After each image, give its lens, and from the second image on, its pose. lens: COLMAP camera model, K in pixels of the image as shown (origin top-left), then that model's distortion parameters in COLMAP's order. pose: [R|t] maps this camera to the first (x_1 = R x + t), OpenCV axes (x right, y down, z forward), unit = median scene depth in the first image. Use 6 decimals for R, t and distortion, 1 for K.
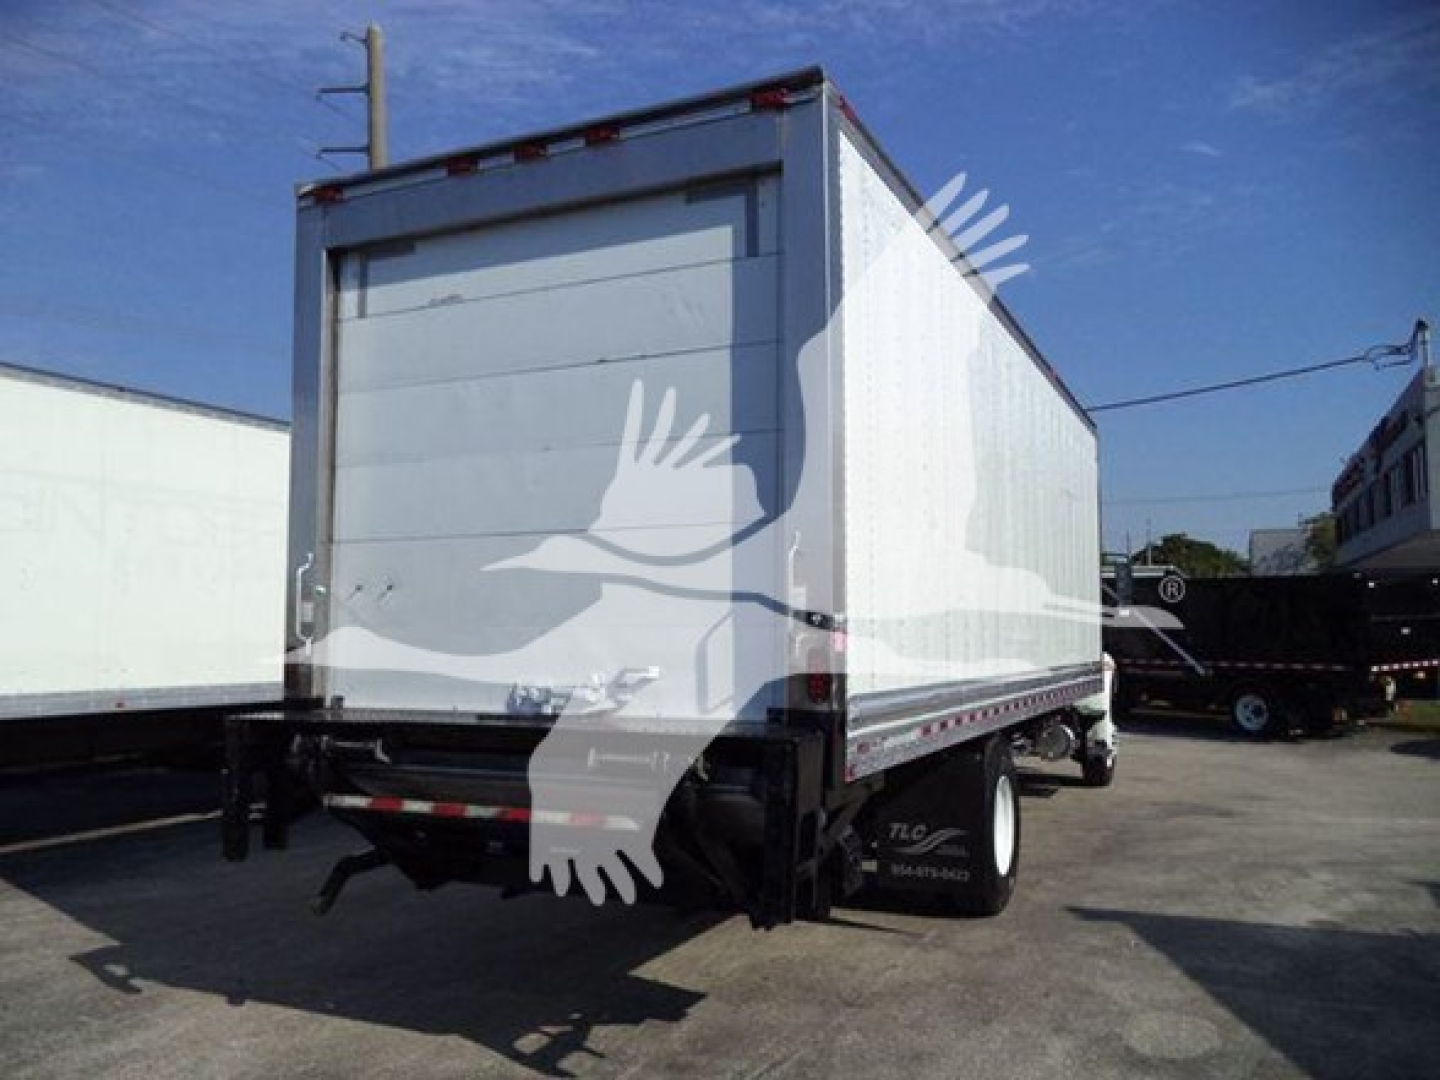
lens RADIAL K [[1161.3, 0, 706.1], [0, 1161.3, 531.5], [0, 0, 1]] dist [-0.026503, 0.003033]
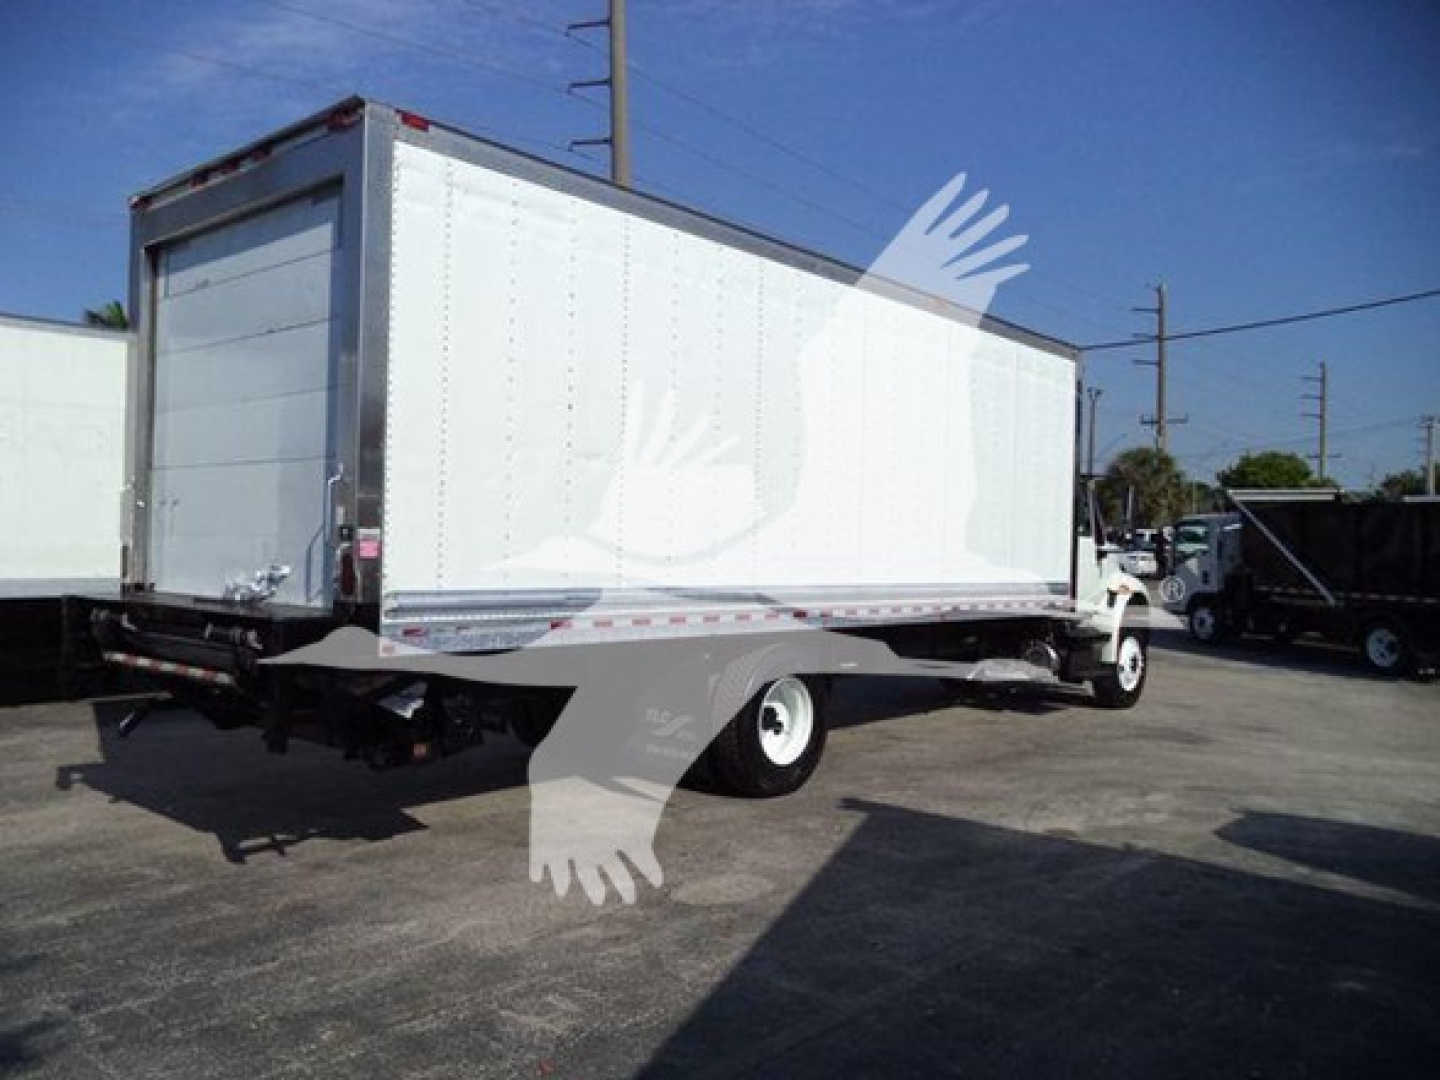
lens RADIAL K [[1156.3, 0, 720.0], [0, 1156.3, 540.0], [0, 0, 1]] dist [0.079458, -0.240527]
pose [[0.962763, 0.022706, -0.269390, 0.681056], [-0.000776, 0.996695, 0.081235, -0.018409], [0.270344, -0.078001, 0.959599, -0.117815]]
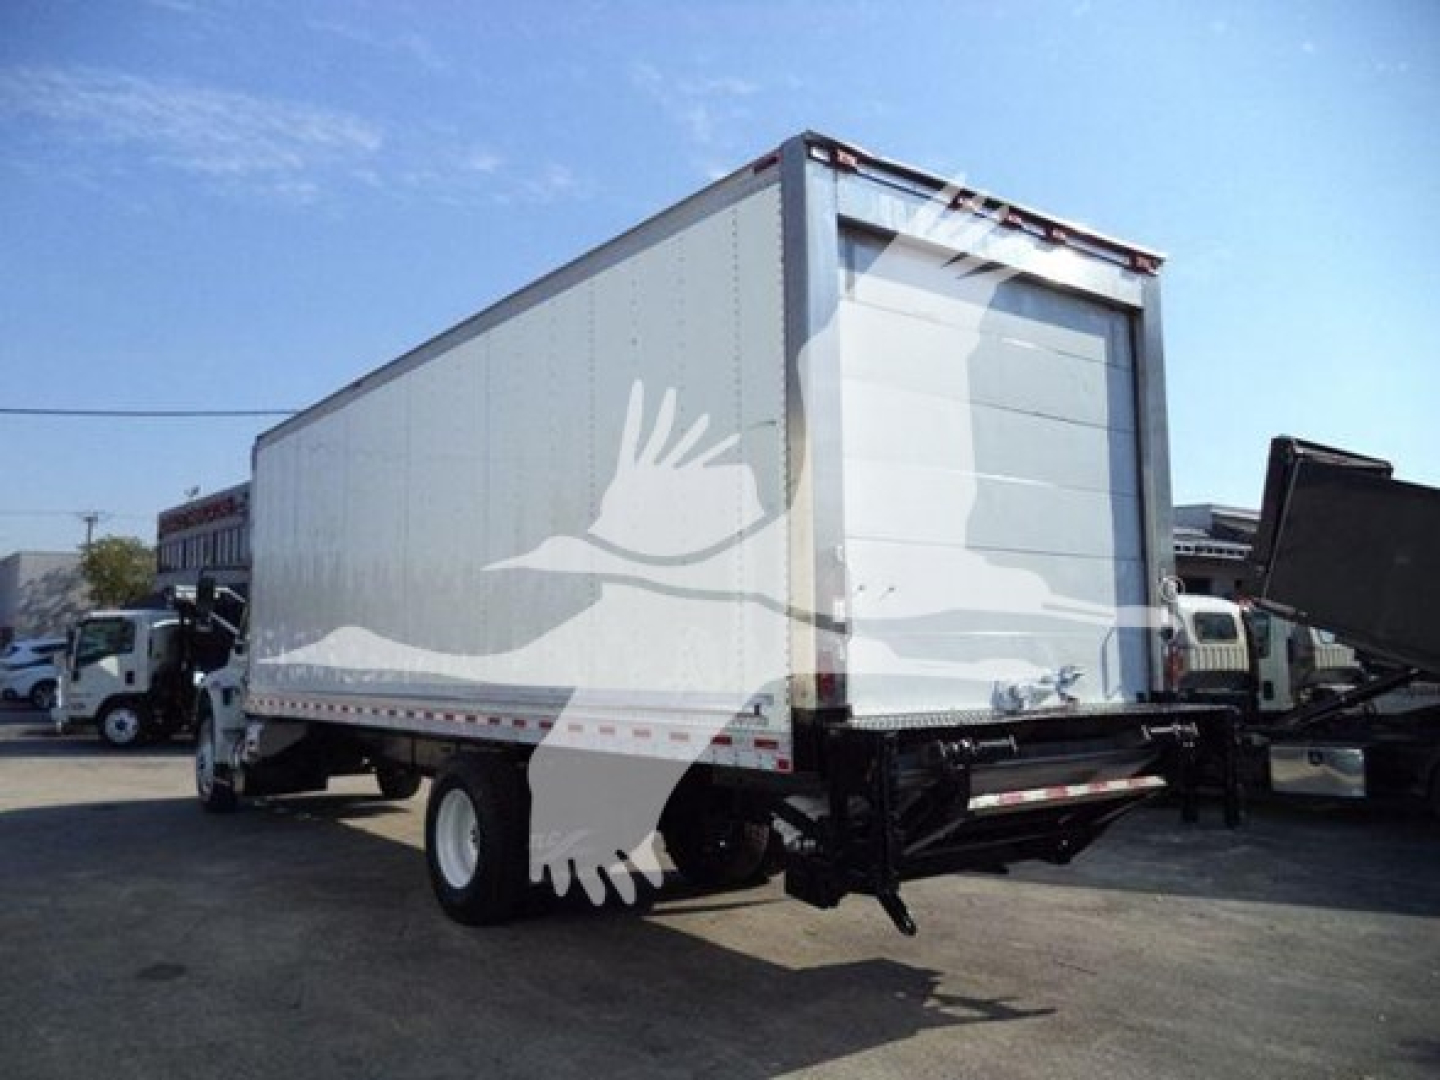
lens RADIAL K [[1156.3, 0, 720.0], [0, 1156.3, 540.0], [0, 0, 1]] dist [0.079458, -0.240527]
pose [[0.447379, 0.090197, 0.889785, -1.192380], [-0.073845, 0.995230, -0.063757, 0.078635], [-0.891291, -0.037183, 0.451905, 0.675328]]
